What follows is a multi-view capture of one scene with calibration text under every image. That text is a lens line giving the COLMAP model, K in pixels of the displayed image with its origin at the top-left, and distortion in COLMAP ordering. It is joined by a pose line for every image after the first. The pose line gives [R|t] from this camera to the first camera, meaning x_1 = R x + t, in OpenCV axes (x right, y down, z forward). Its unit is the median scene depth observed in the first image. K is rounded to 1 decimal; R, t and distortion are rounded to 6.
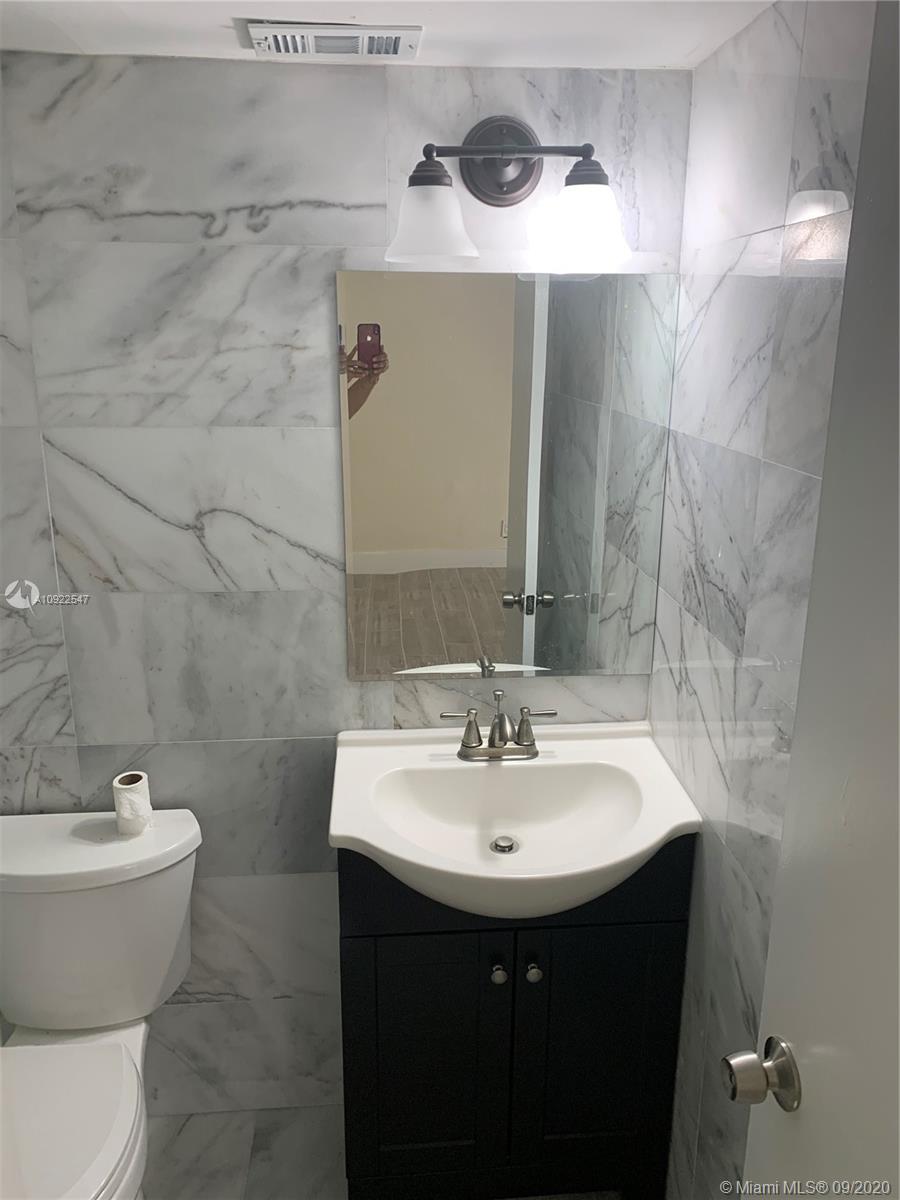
lens RADIAL K [[914.1, 0, 448.6], [0, 914.1, 604.4], [0, 0, 1]] dist [0.049747, -0.068861]
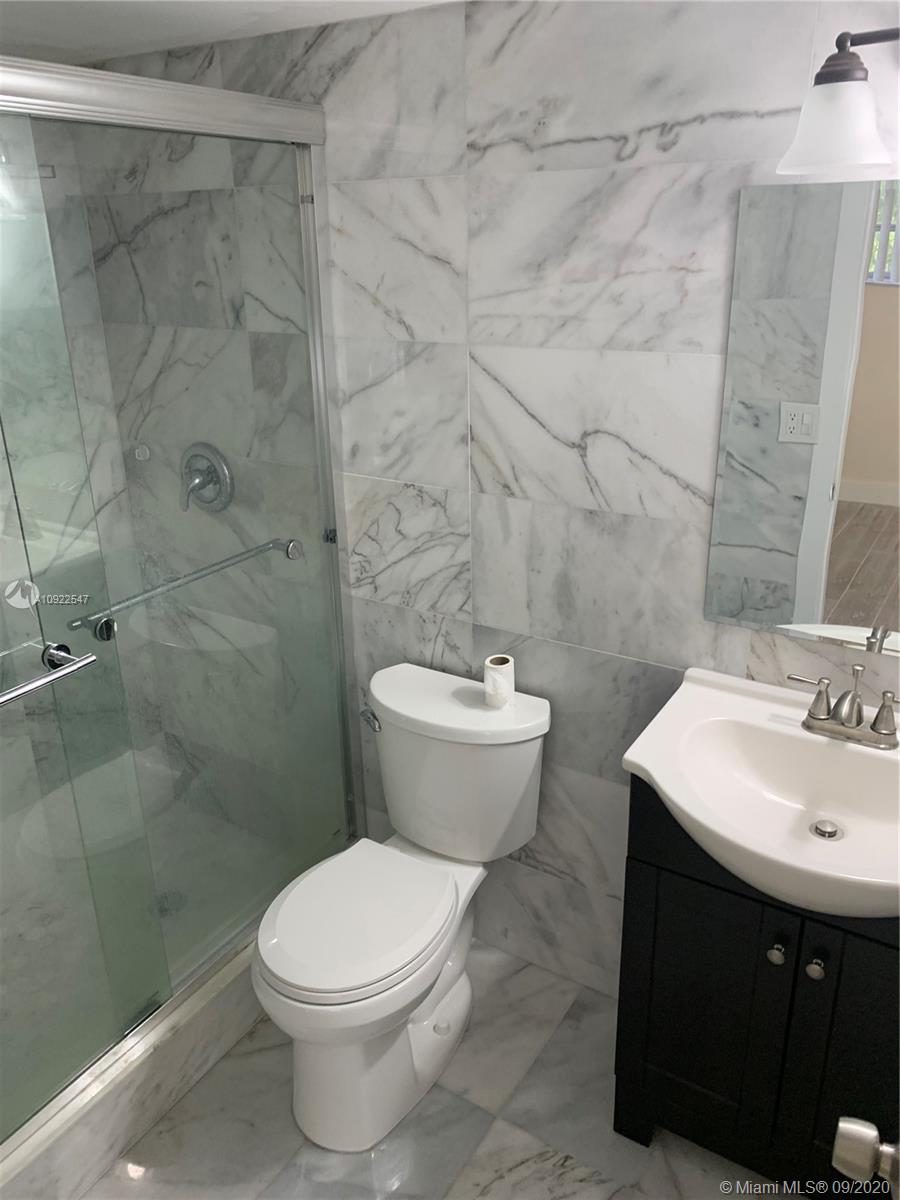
lens RADIAL K [[914.1, 0, 497.2], [0, 914.1, 607.2], [0, 0, 1]] dist [0.049747, -0.068861]
pose [[0.800092, 0.203547, -0.564289, 0.284303], [-0.150768, 0.978711, 0.139264, -0.034466], [0.580622, -0.026347, 0.813747, 0.074907]]
